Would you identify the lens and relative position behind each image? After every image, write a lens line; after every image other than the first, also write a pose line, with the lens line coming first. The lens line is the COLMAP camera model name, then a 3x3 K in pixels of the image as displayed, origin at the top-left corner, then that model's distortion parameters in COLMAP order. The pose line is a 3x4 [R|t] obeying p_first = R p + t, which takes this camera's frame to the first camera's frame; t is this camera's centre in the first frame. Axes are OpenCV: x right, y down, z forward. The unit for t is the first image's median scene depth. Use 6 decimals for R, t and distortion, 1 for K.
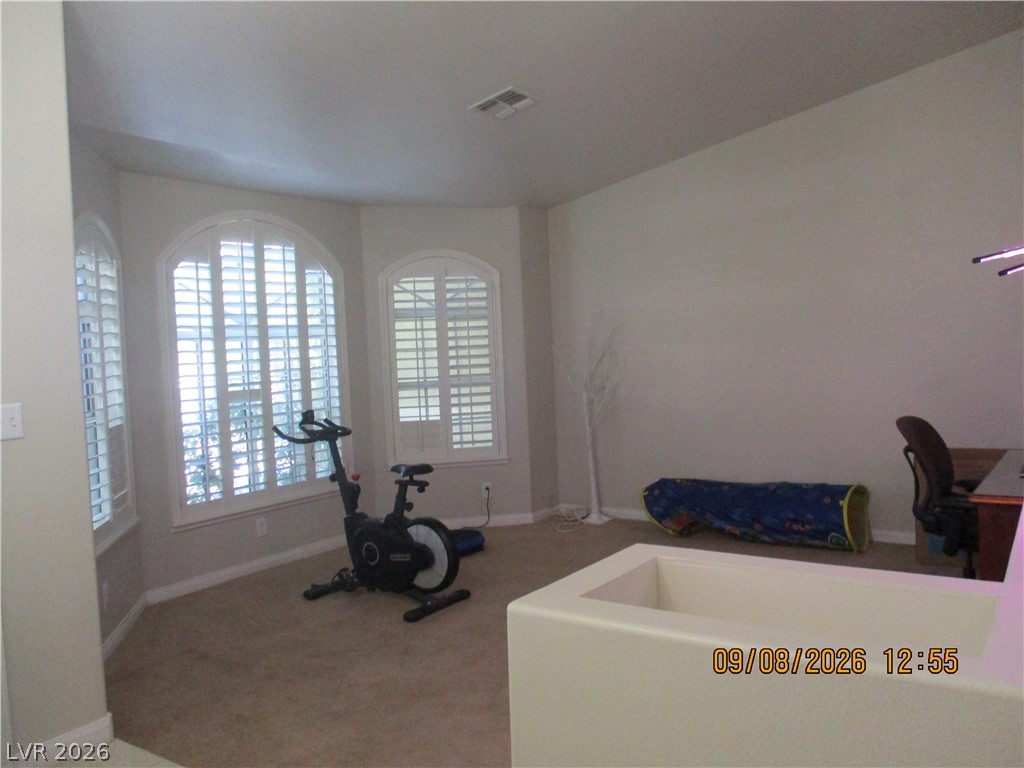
lens RADIAL K [[827.1, 0, 517.3], [0, 827.1, 378.9], [0, 0, 1]] dist [-0.051848, 0.015407]
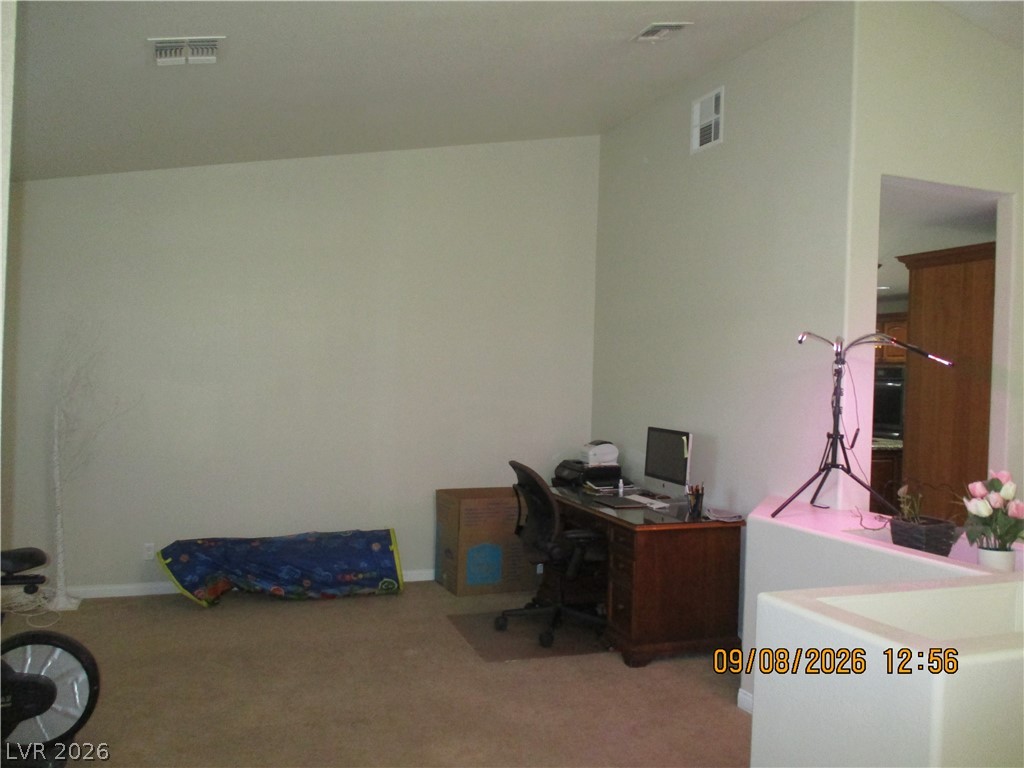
lens RADIAL K [[827.1, 0, 517.3], [0, 827.1, 378.9], [0, 0, 1]] dist [-0.051848, 0.015407]
pose [[0.589258, 0.057972, 0.805862, -0.335944], [-0.015359, 0.998046, -0.060566, 0.001949], [-0.807799, 0.023311, 0.588997, 0.257669]]
